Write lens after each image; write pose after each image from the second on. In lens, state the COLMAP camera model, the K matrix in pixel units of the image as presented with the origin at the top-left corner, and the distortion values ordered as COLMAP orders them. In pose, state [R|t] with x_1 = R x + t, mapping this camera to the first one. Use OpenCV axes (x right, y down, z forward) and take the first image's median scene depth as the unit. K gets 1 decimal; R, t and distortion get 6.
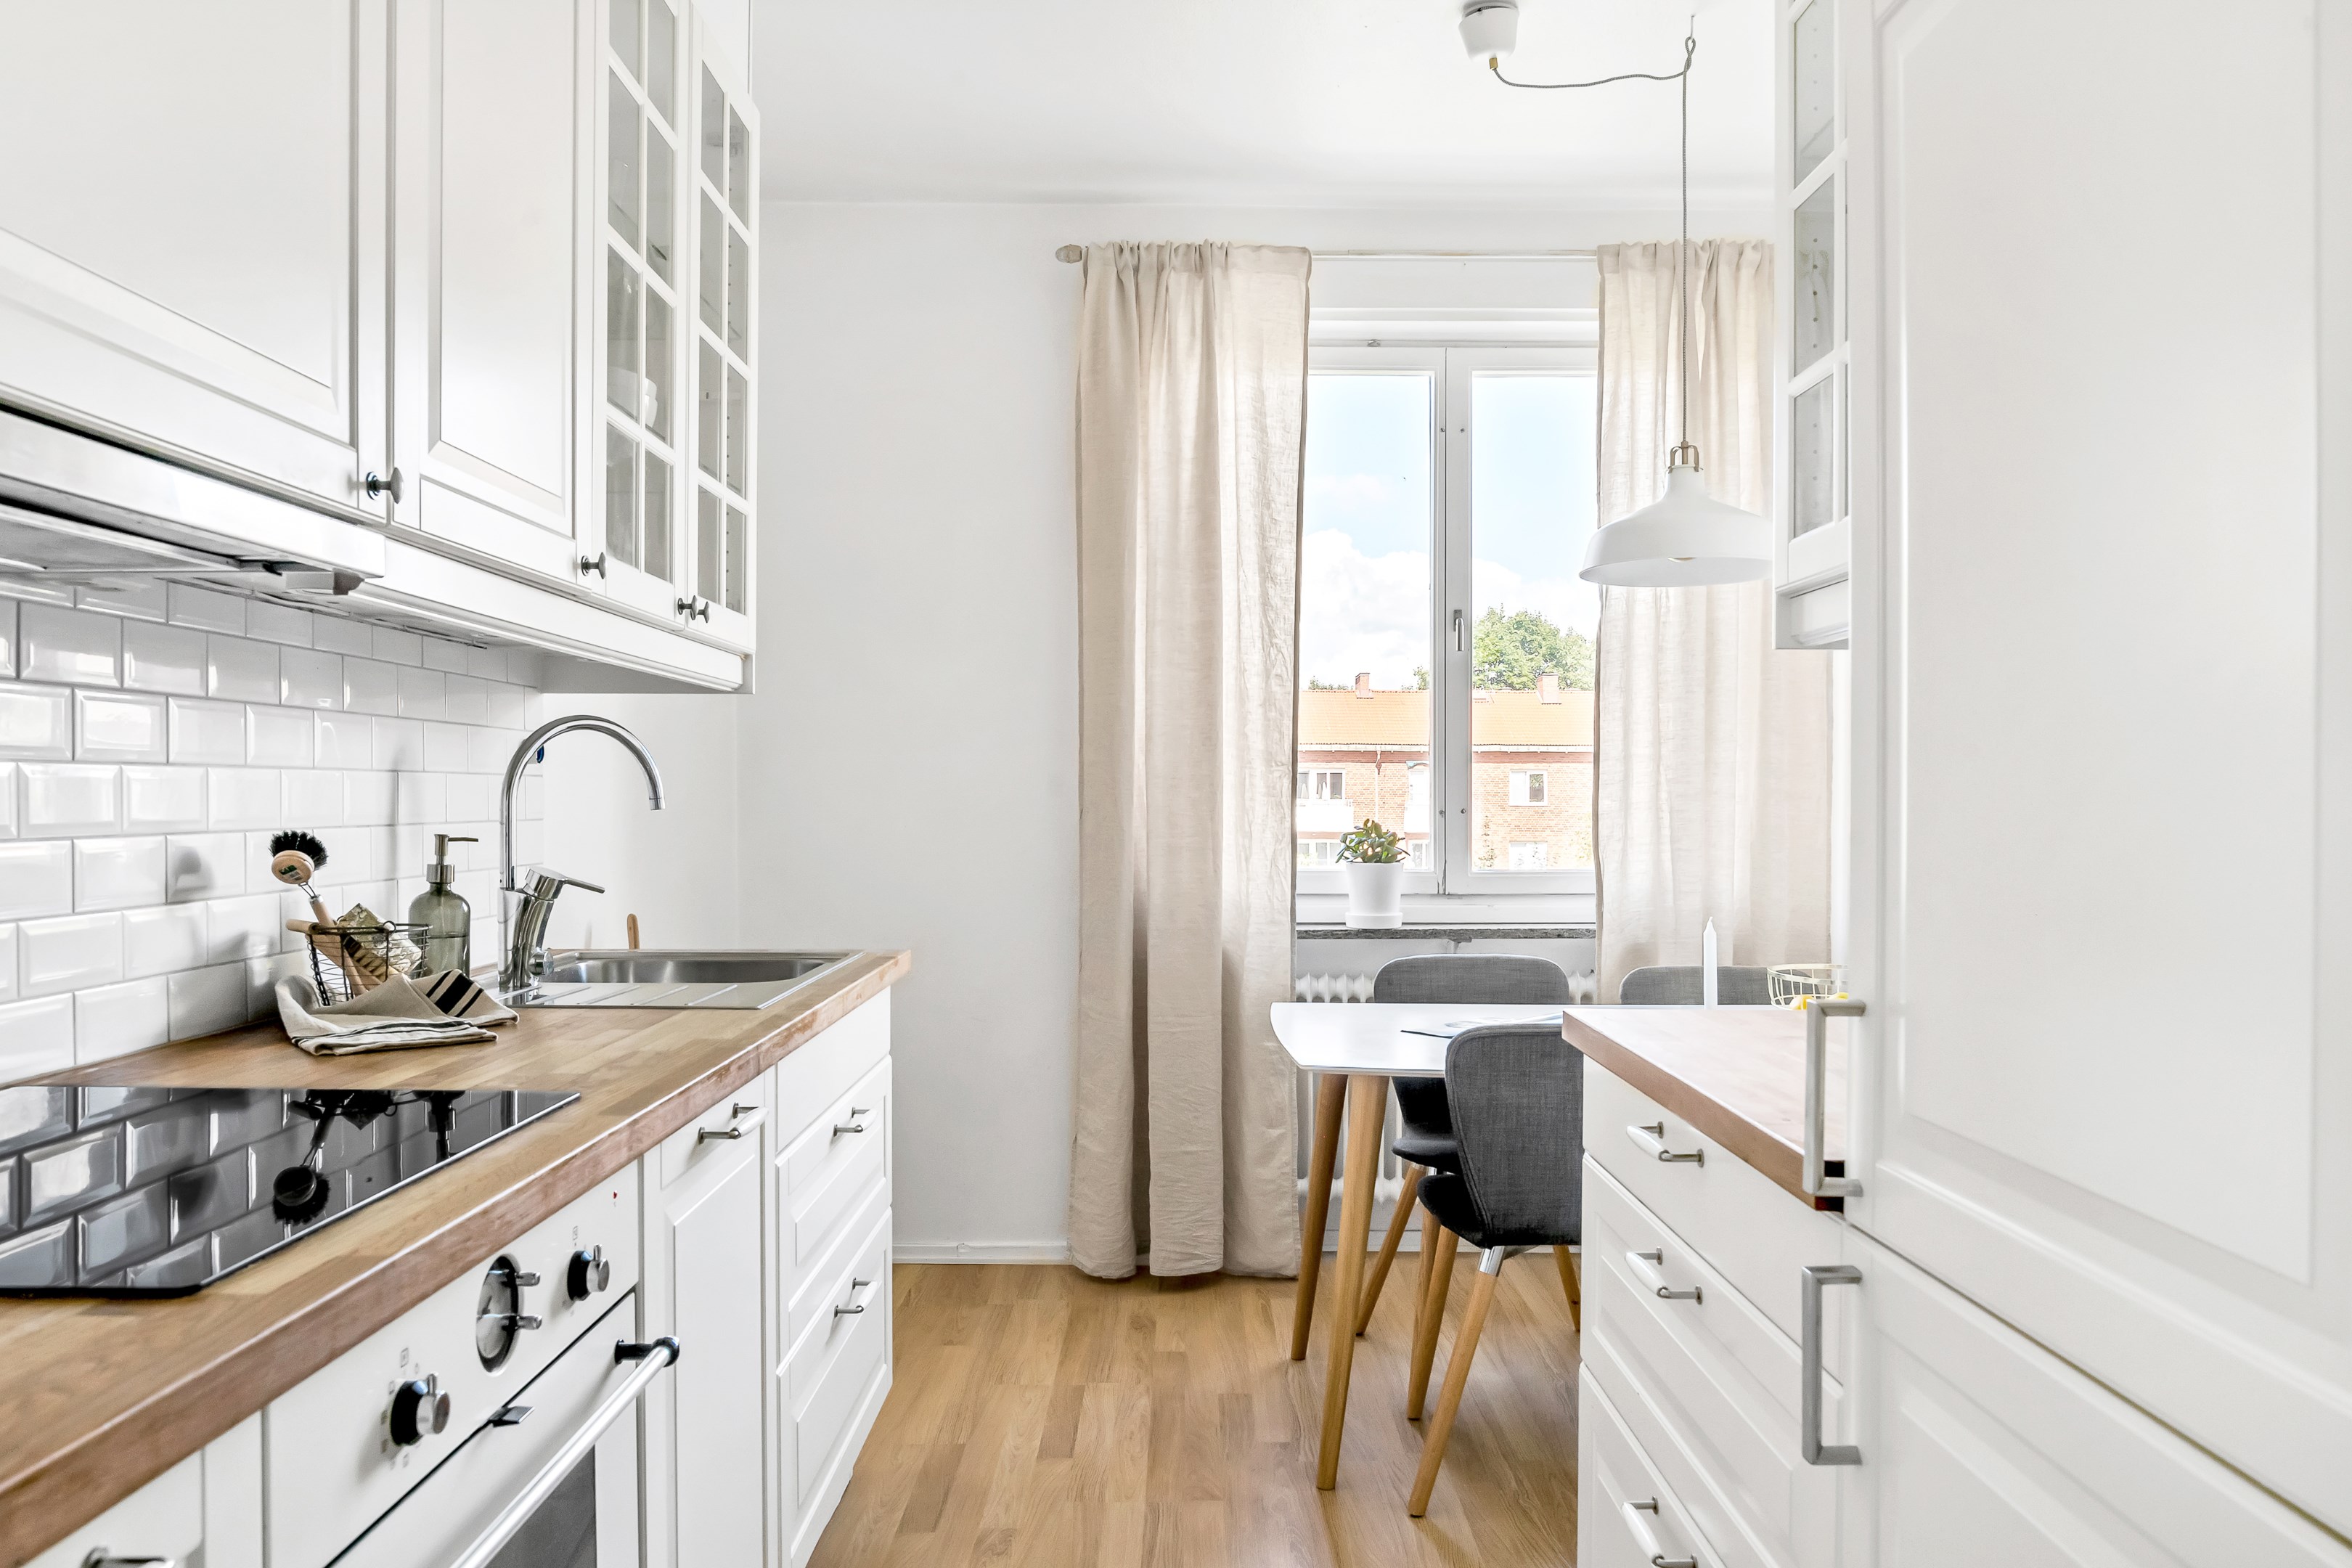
lens RADIAL K [[1611.3, 0, 1176.0], [0, 1611.3, 784.0], [0, 0, 1]] dist [-0.042235, 0.024976]
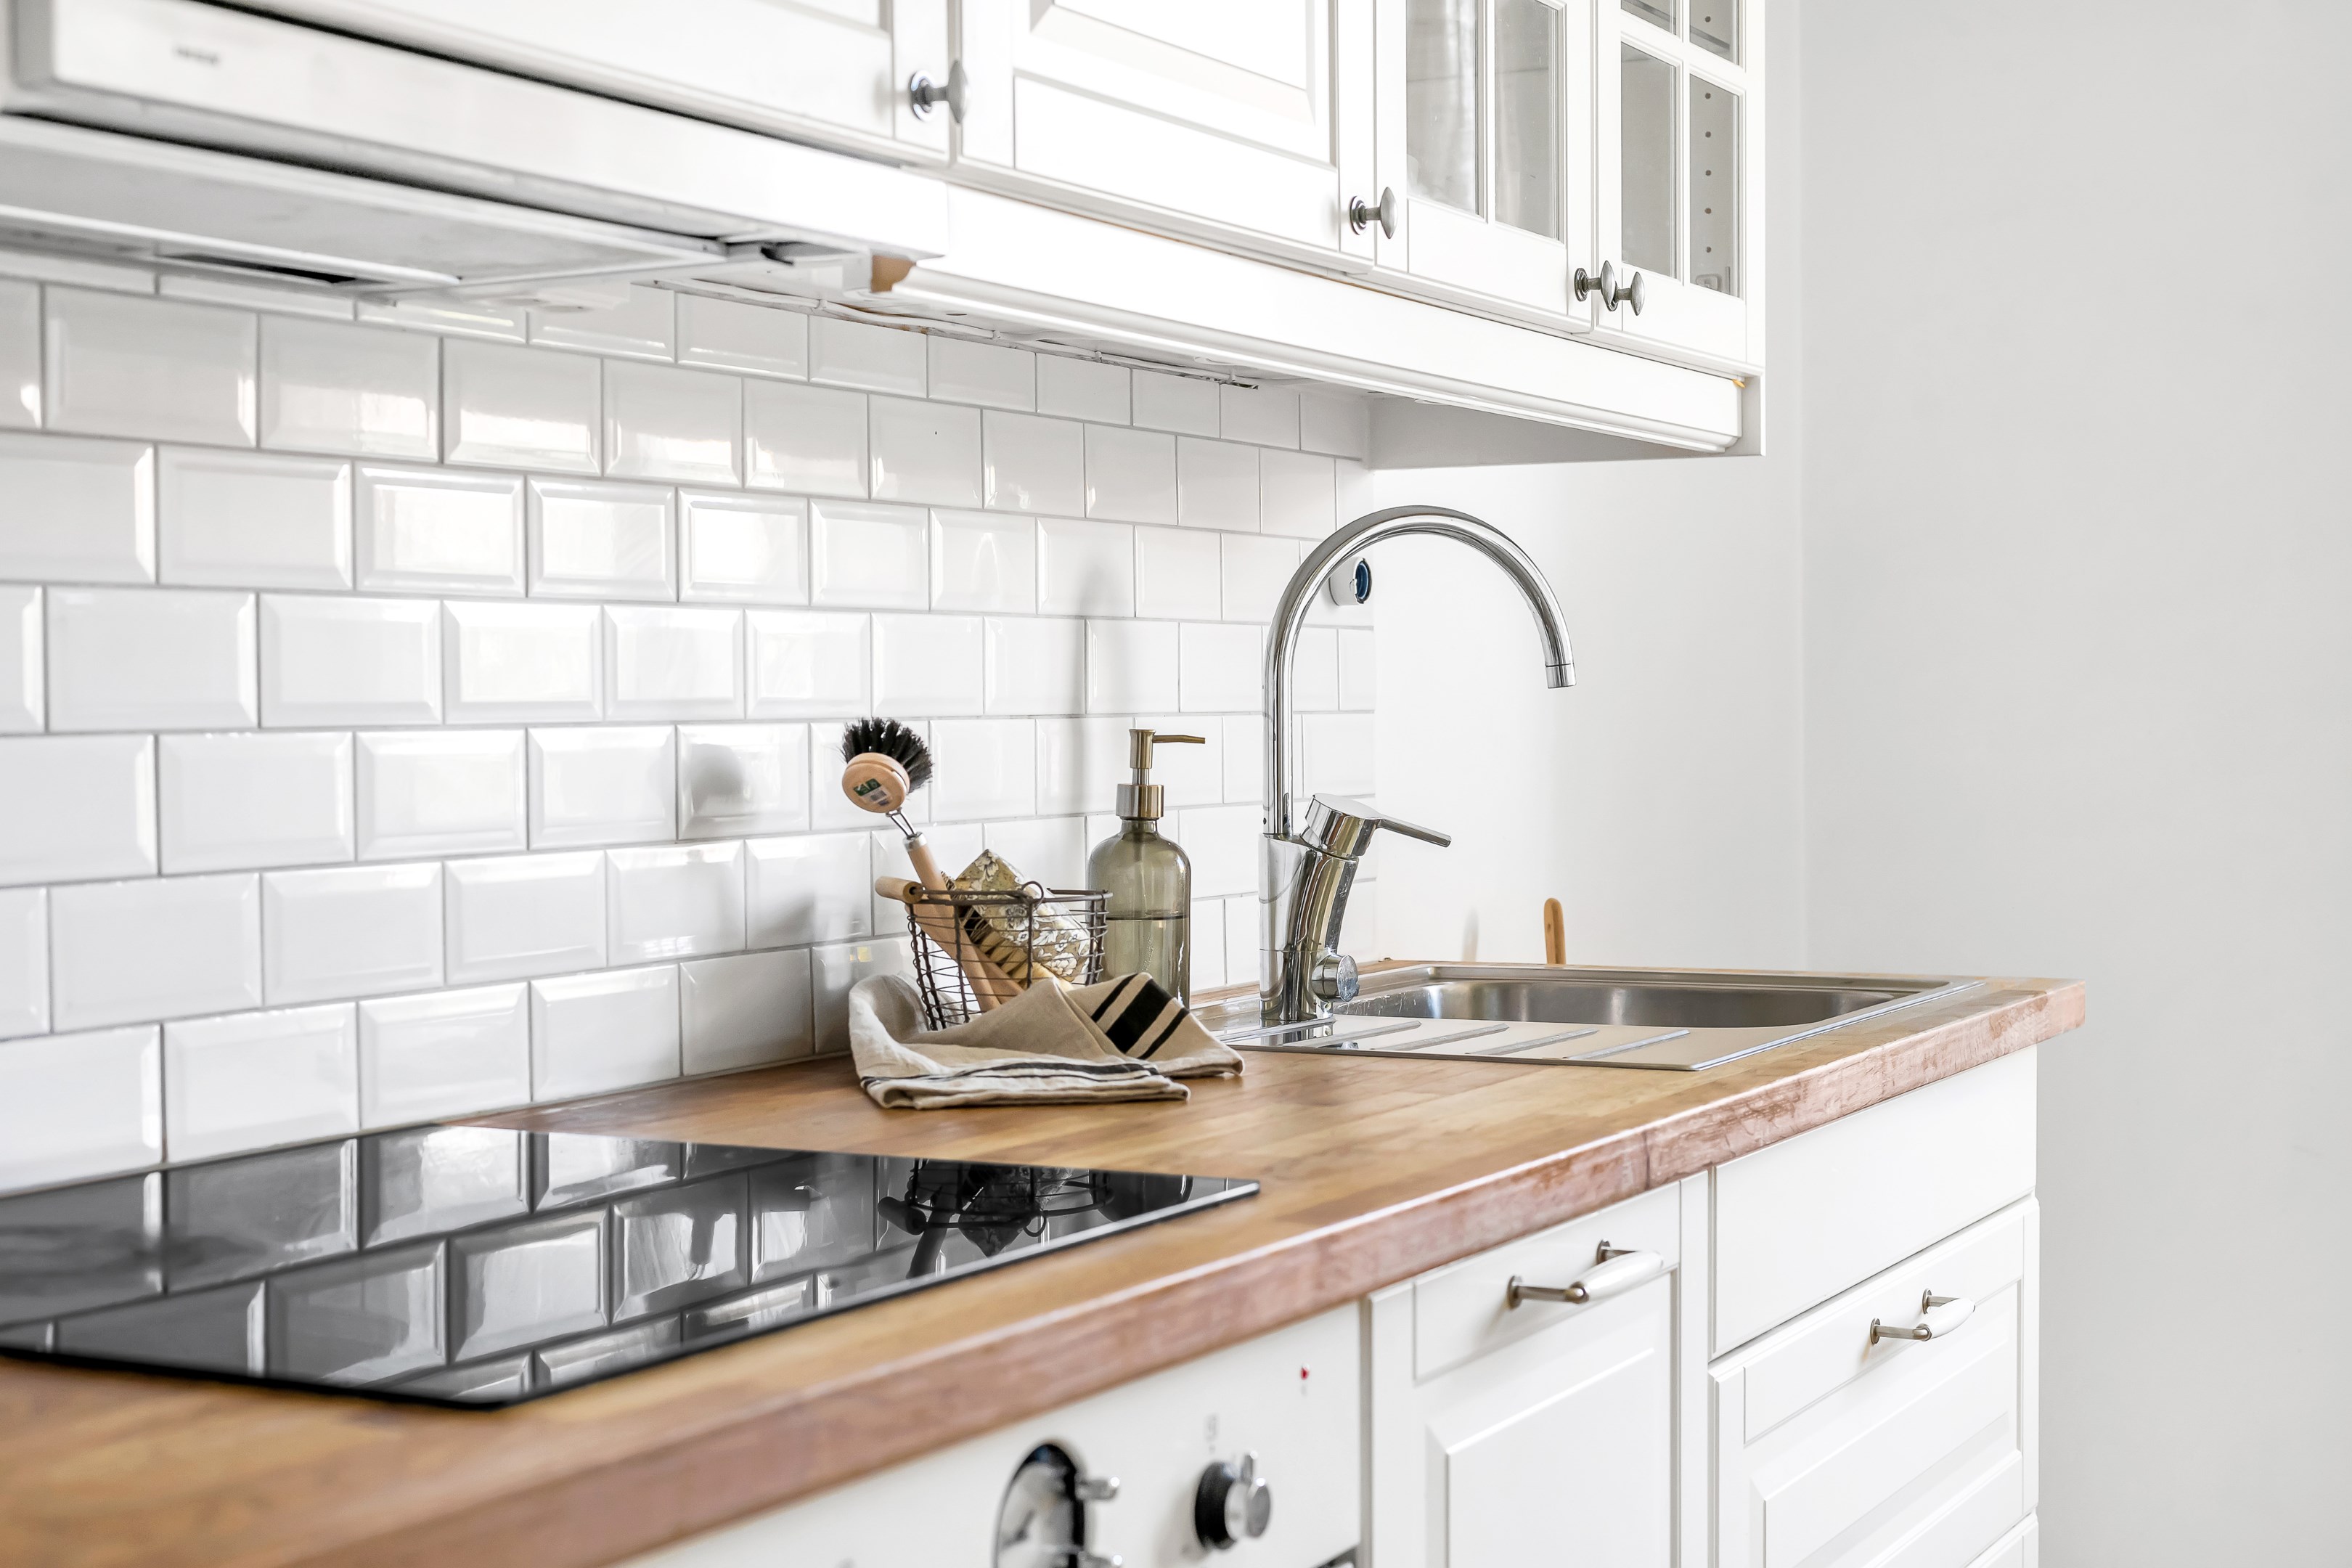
lens RADIAL K [[3421.4, 0, 1179.9], [0, 3421.4, 694.5], [0, 0, 1]] dist [-0.030179, -0.022337]
pose [[0.883512, -0.008850, -0.468325, 0.084634], [0.012598, 0.999909, 0.004871, 0.012242], [0.468239, -0.010204, 0.883543, -0.018853]]
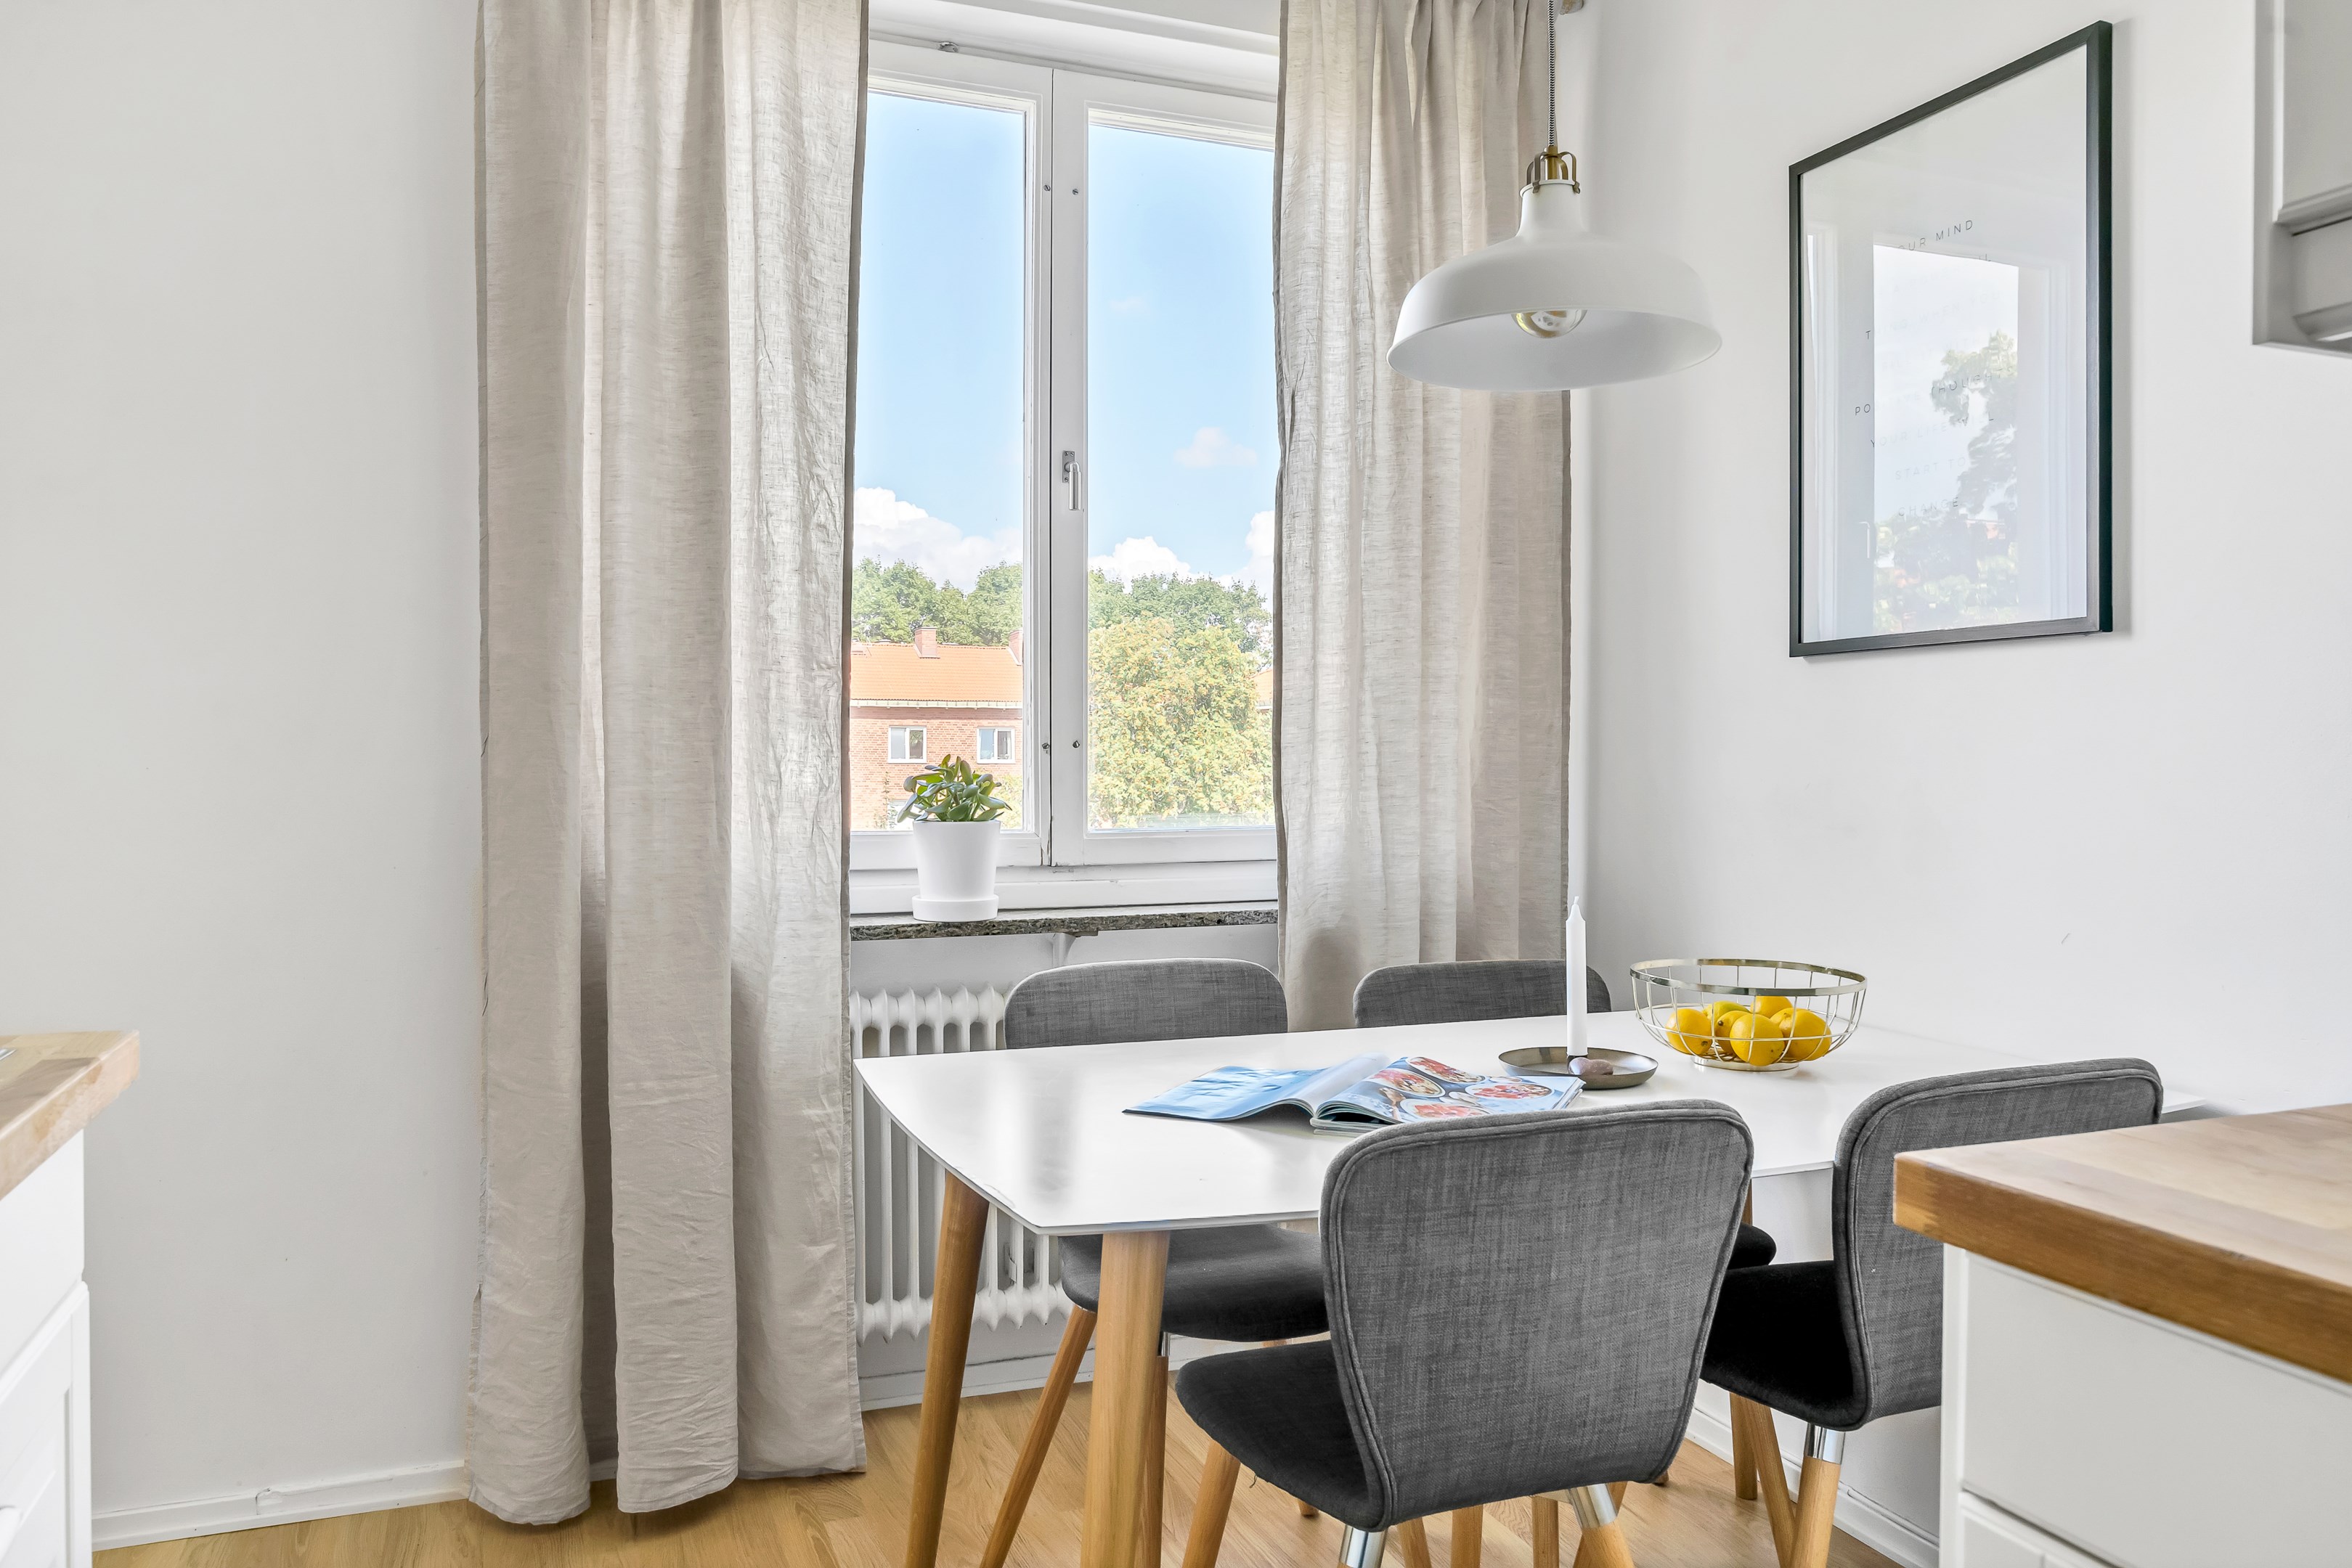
lens RADIAL K [[1673.3, 0, 1177.1], [0, 1673.3, 763.9], [0, 0, 1]] dist [-0.034040, 0.003978]
pose [[0.929776, -0.001960, 0.368121, -0.078103], [-0.003254, 0.999903, 0.013544, 0.026908], [-0.368112, -0.013790, 0.929679, 0.556516]]
